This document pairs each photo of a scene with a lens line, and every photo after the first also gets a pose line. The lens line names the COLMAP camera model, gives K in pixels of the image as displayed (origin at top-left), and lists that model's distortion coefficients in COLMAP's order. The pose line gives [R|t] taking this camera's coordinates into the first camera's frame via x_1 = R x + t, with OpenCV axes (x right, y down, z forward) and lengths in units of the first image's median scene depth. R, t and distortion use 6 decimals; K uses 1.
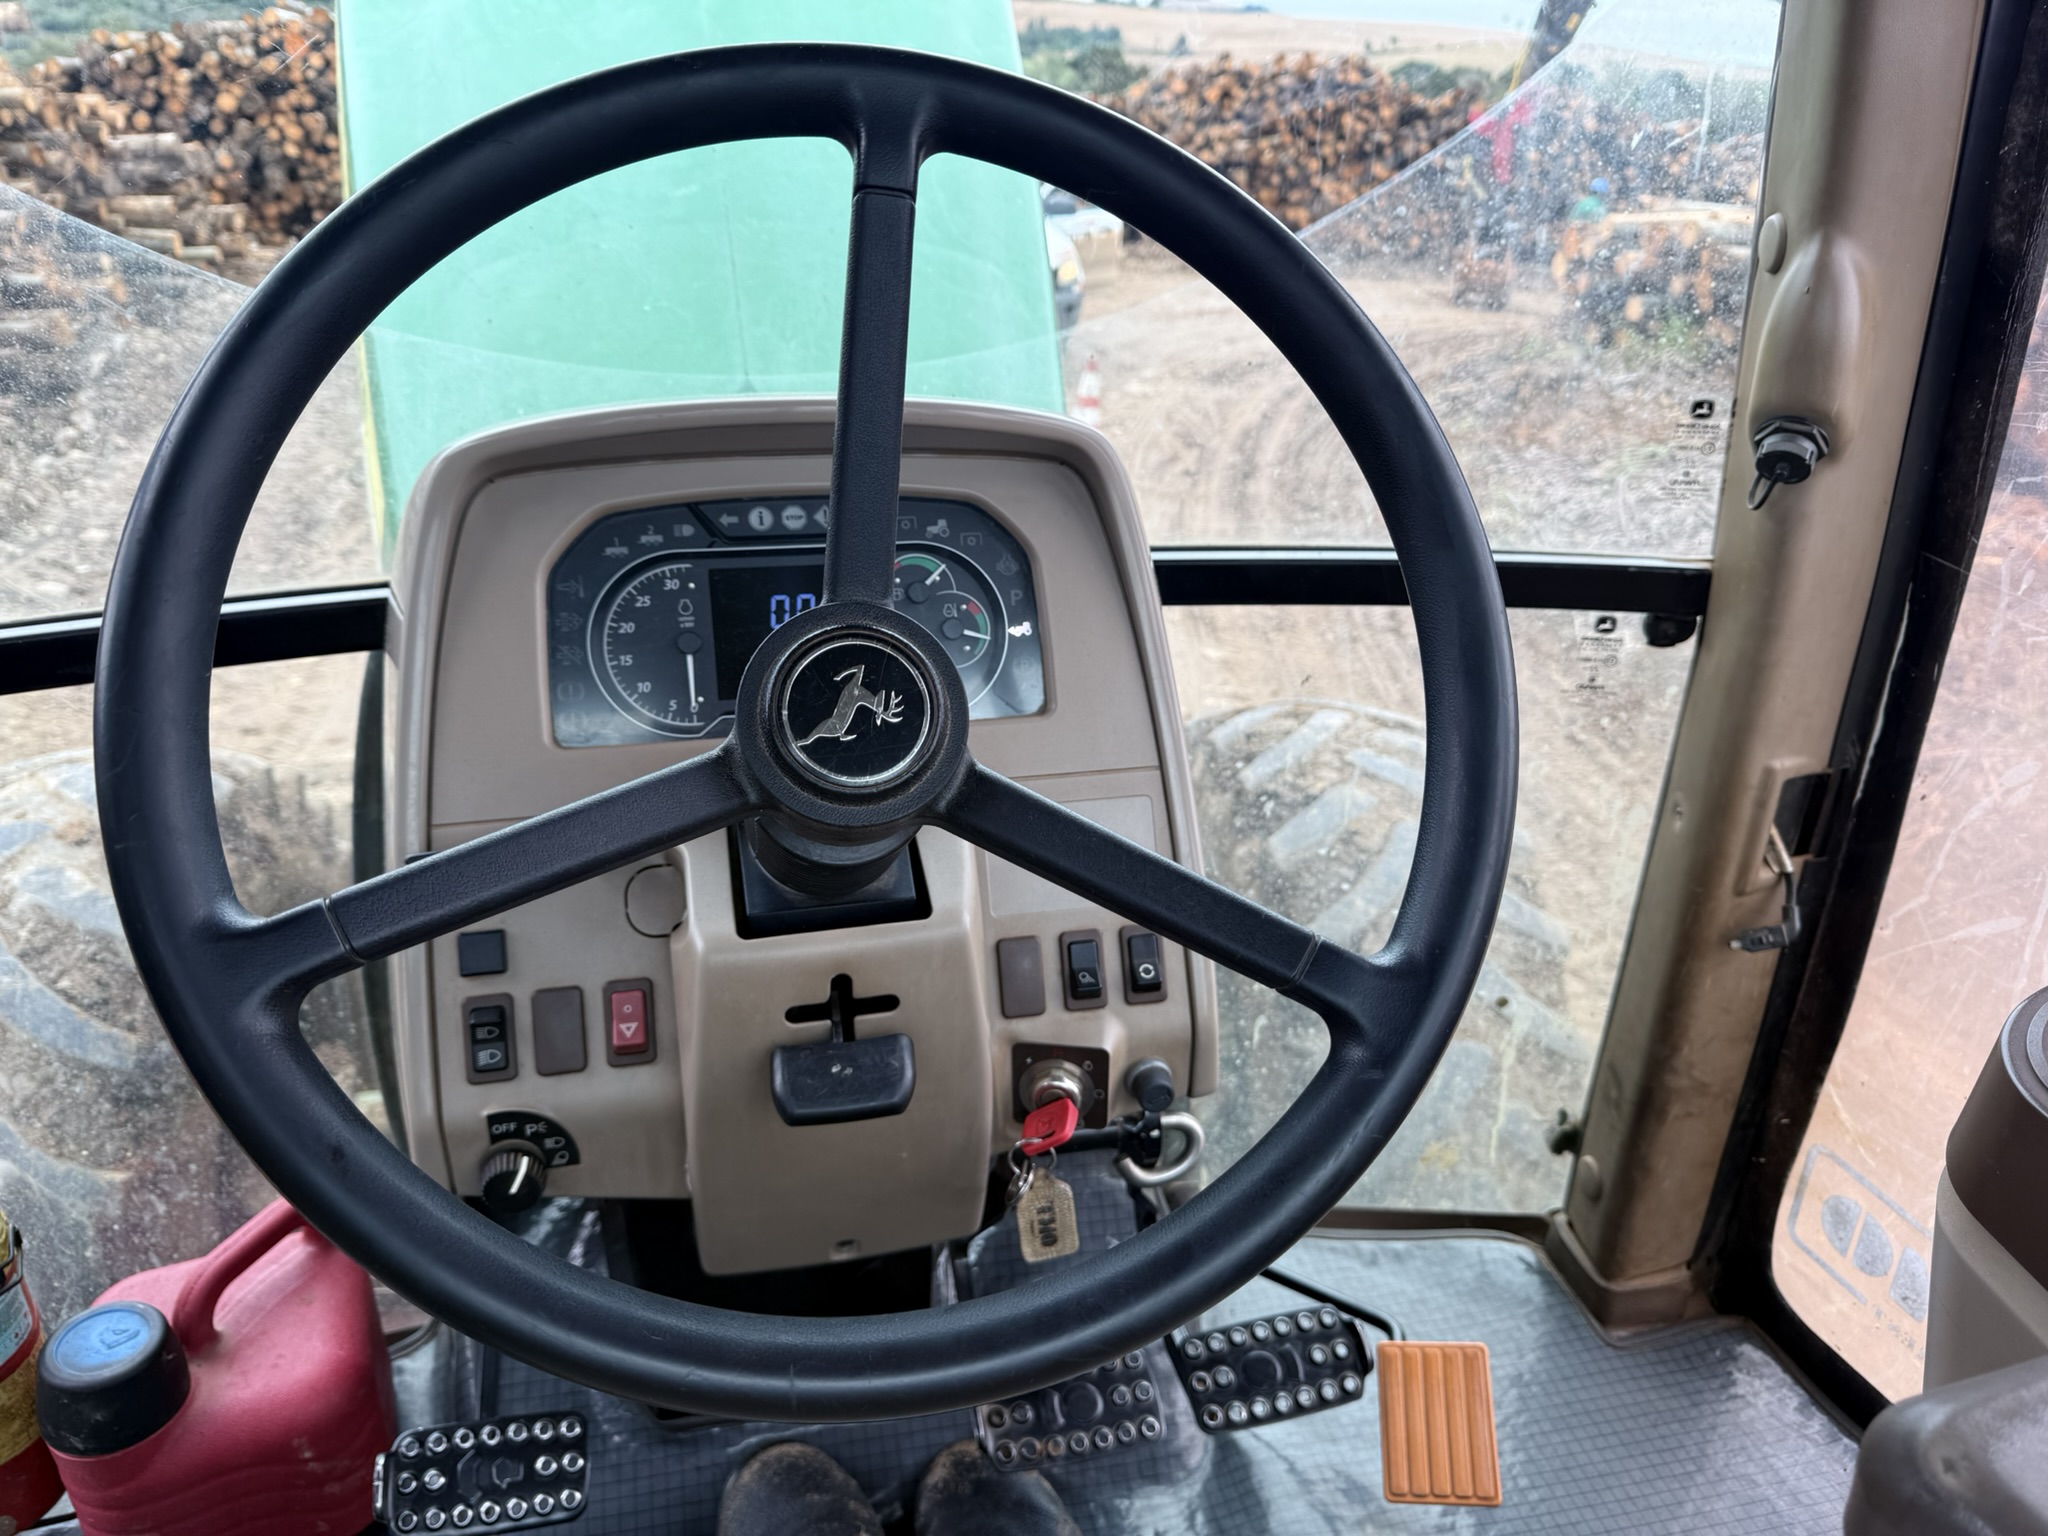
lens RADIAL K [[1456.4, 0, 1024.0], [0, 1456.4, 768.0], [0, 0, 1]] dist [0.087141, -0.094464]
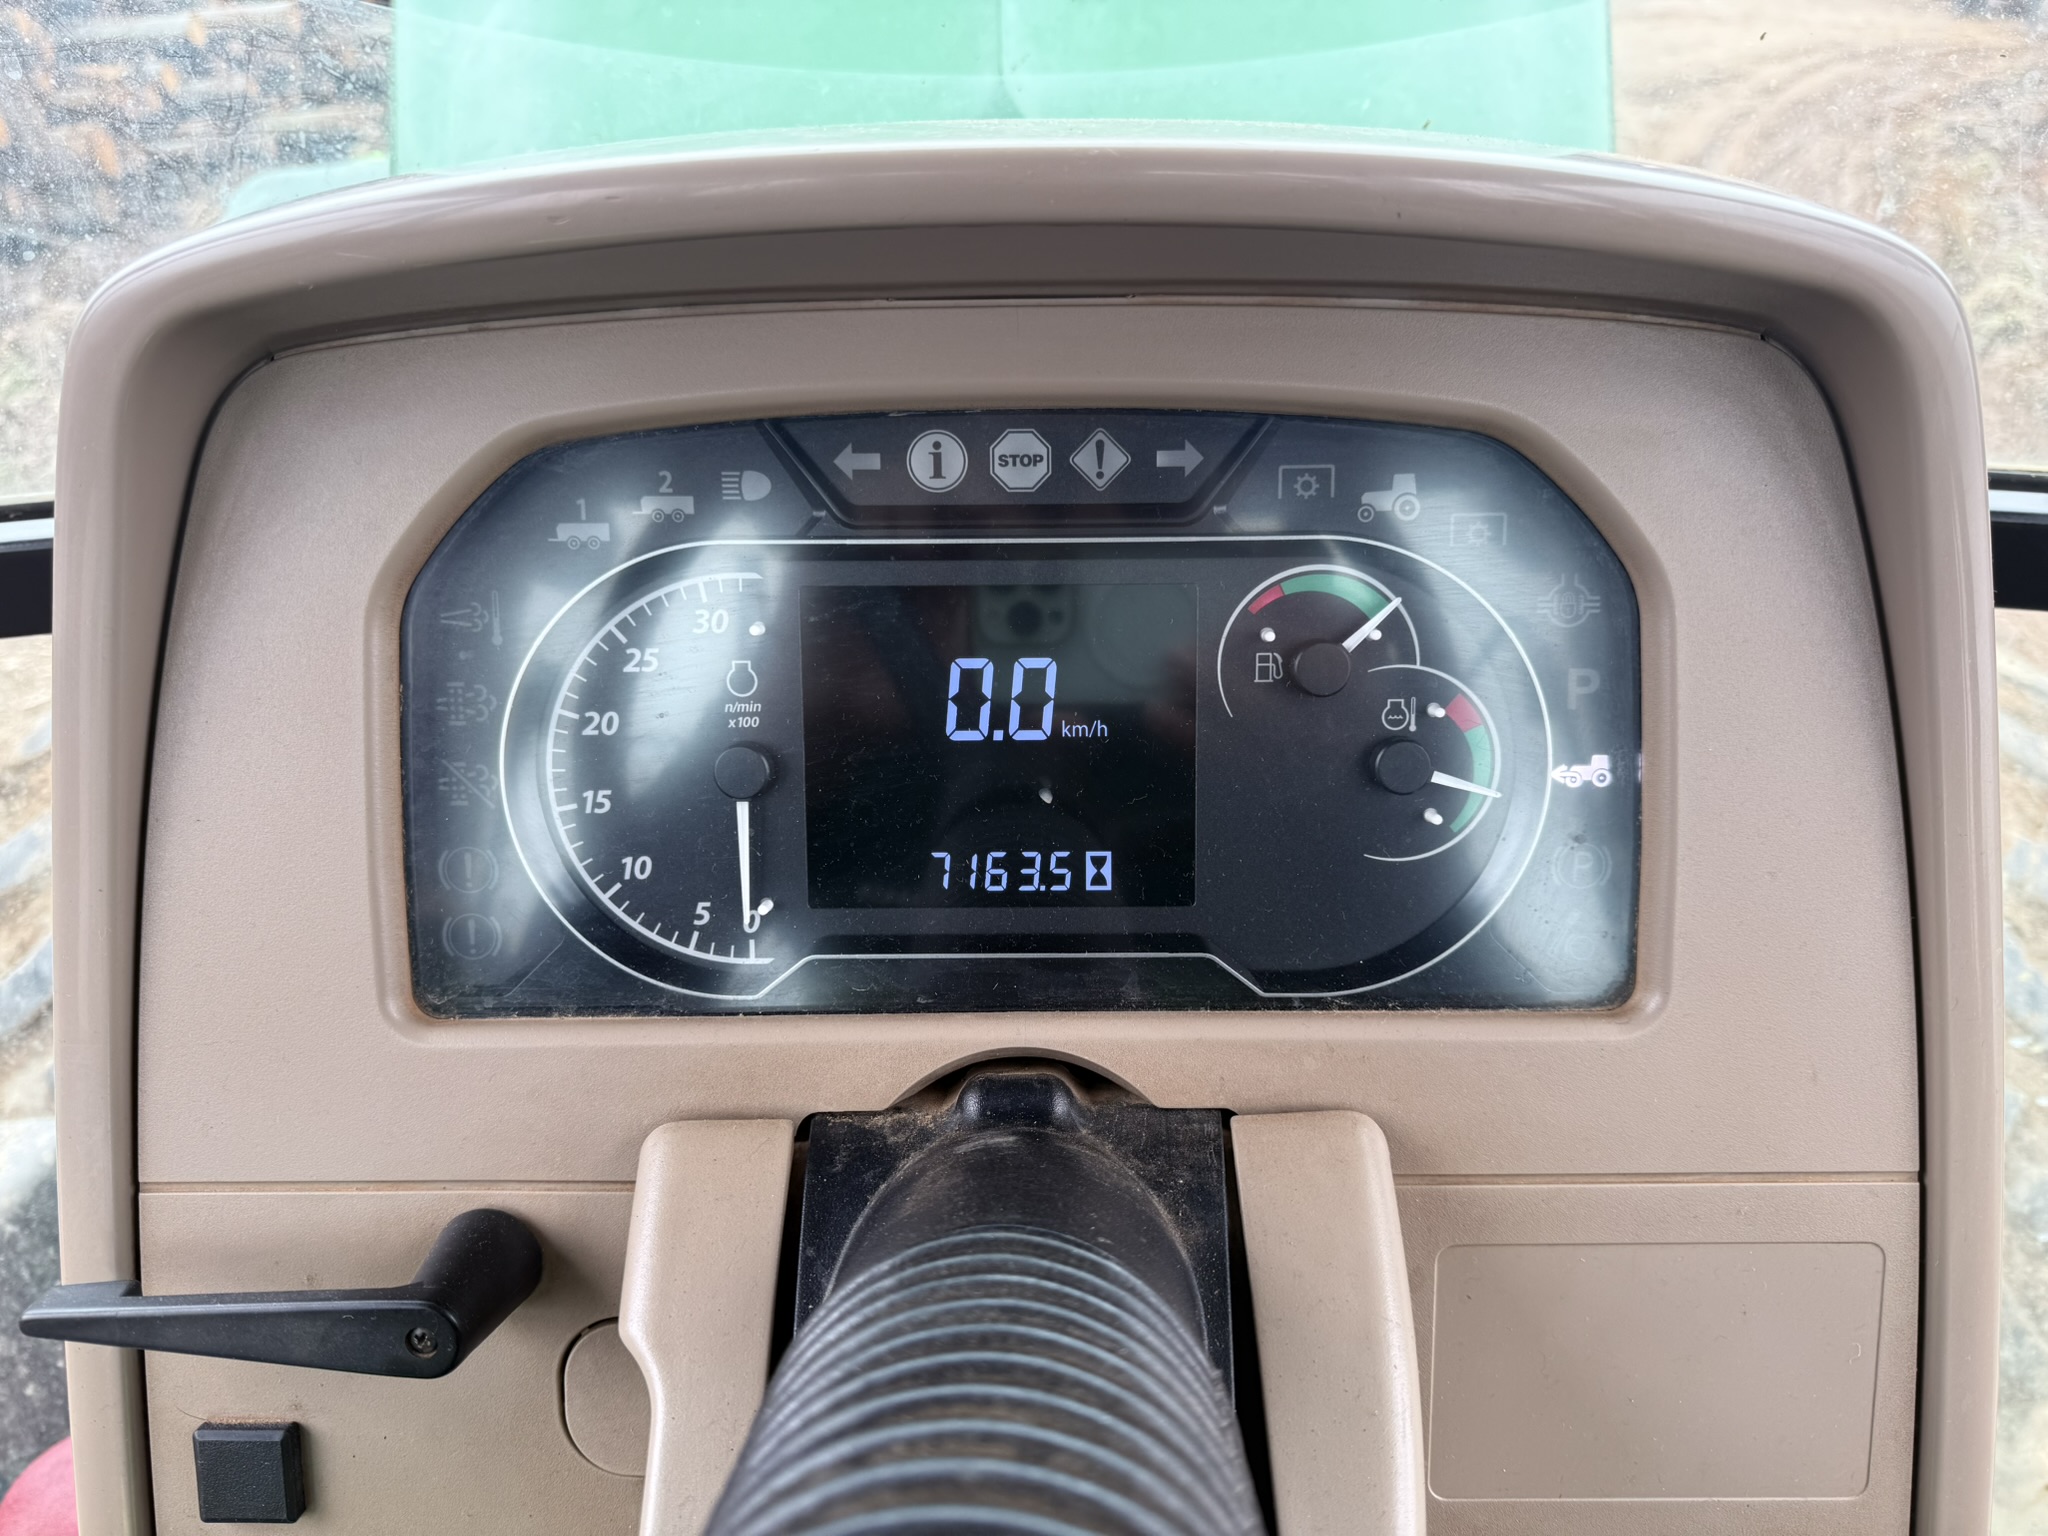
lens RADIAL K [[1499.7, 0, 983.7], [0, 1499.7, 768.7], [0, 0, 1]] dist [0.186955, -0.401579]
pose [[0.975405, 0.097389, -0.197741, -0.078806], [-0.064379, 0.983854, 0.166992, -0.157644], [0.210811, -0.150154, 0.965926, 0.595461]]
